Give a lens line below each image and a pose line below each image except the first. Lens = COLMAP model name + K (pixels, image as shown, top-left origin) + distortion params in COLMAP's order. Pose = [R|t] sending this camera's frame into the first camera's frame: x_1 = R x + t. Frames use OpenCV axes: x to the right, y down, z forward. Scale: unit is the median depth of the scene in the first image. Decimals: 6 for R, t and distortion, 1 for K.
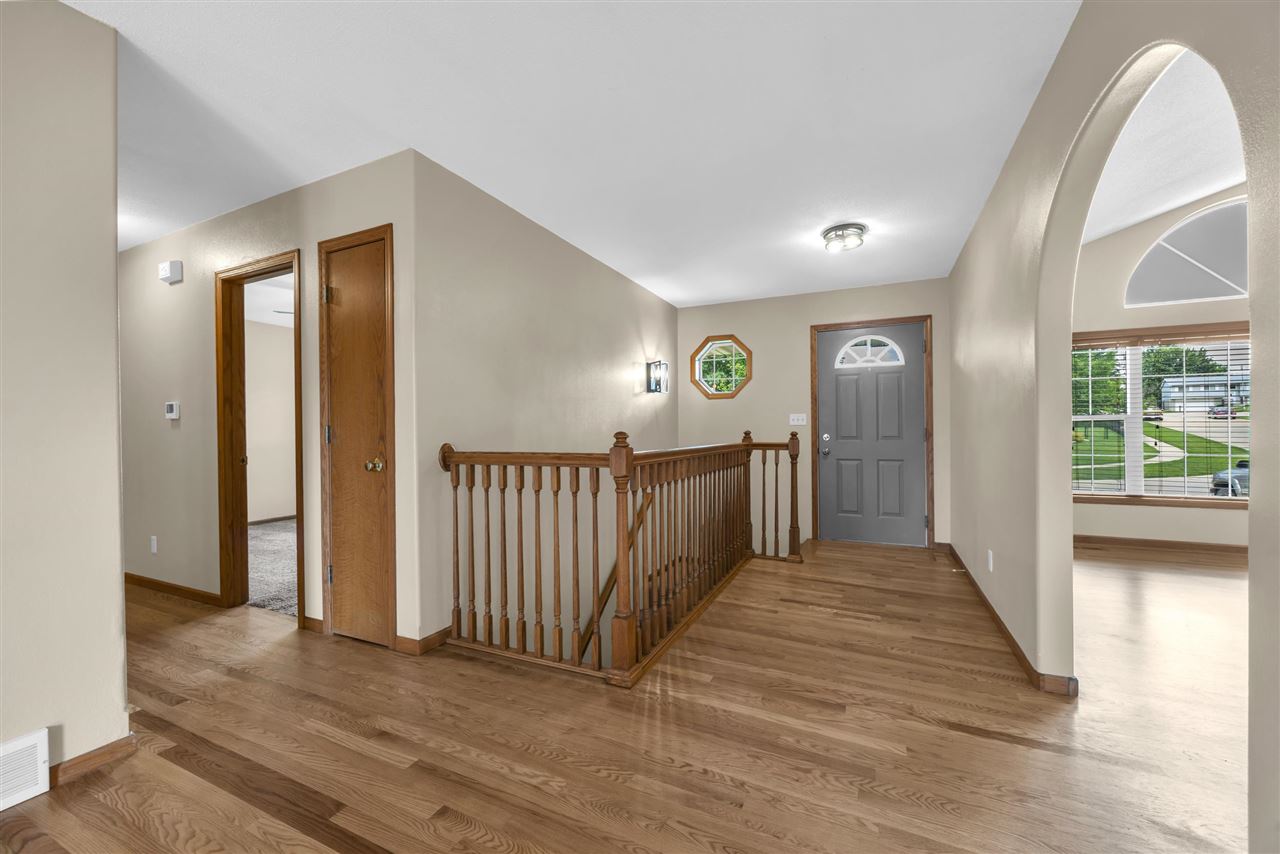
lens RADIAL K [[492.6, 0, 643.1], [0, 492.6, 426.3], [0, 0, 1]] dist [-0.001600, -0.000599]
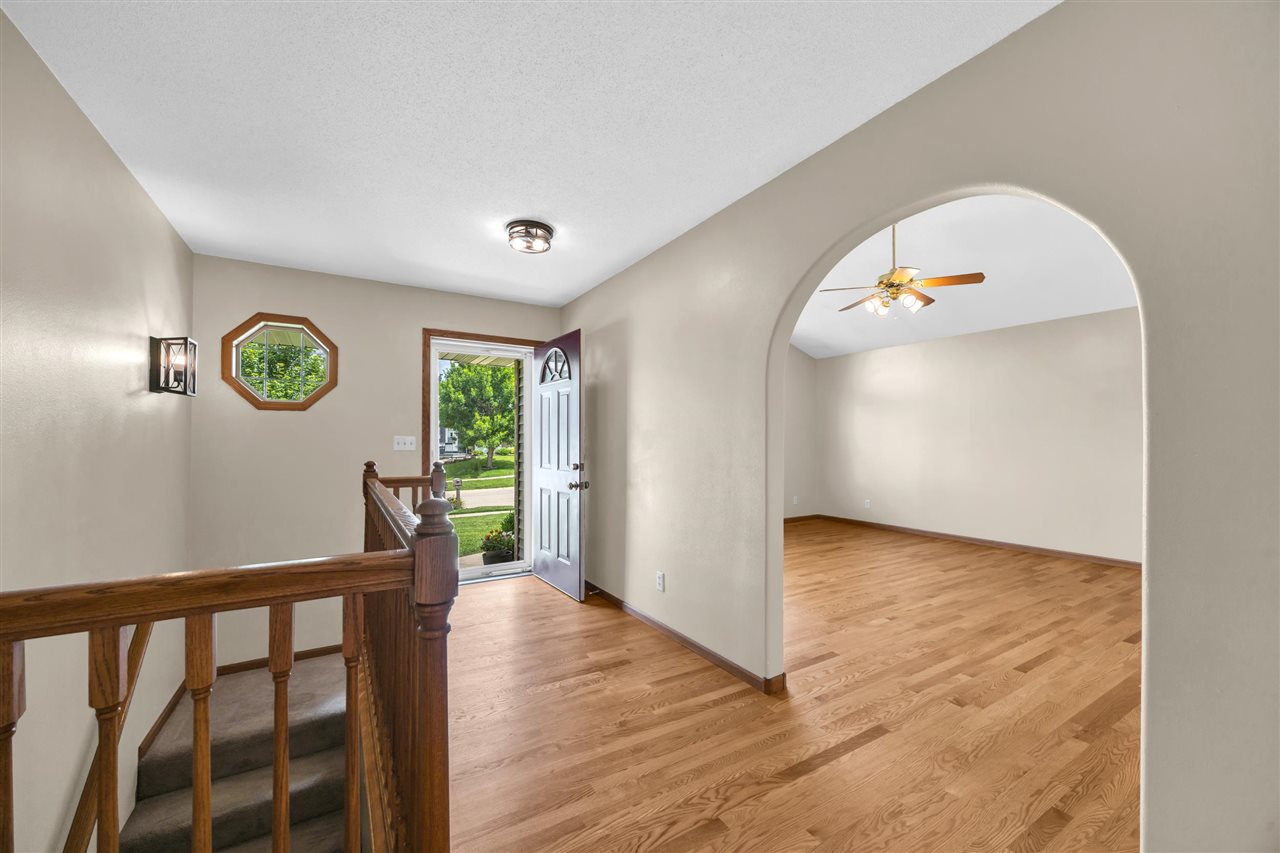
lens RADIAL K [[492.6, 0, 636.5], [0, 492.6, 436.6], [0, 0, 1]] dist [-0.001600, -0.000599]
pose [[0.557838, 0.018279, 0.829749, -0.125192], [-0.011330, 0.999832, -0.014408, -0.016628], [-0.829873, -0.001364, 0.557951, 0.236994]]
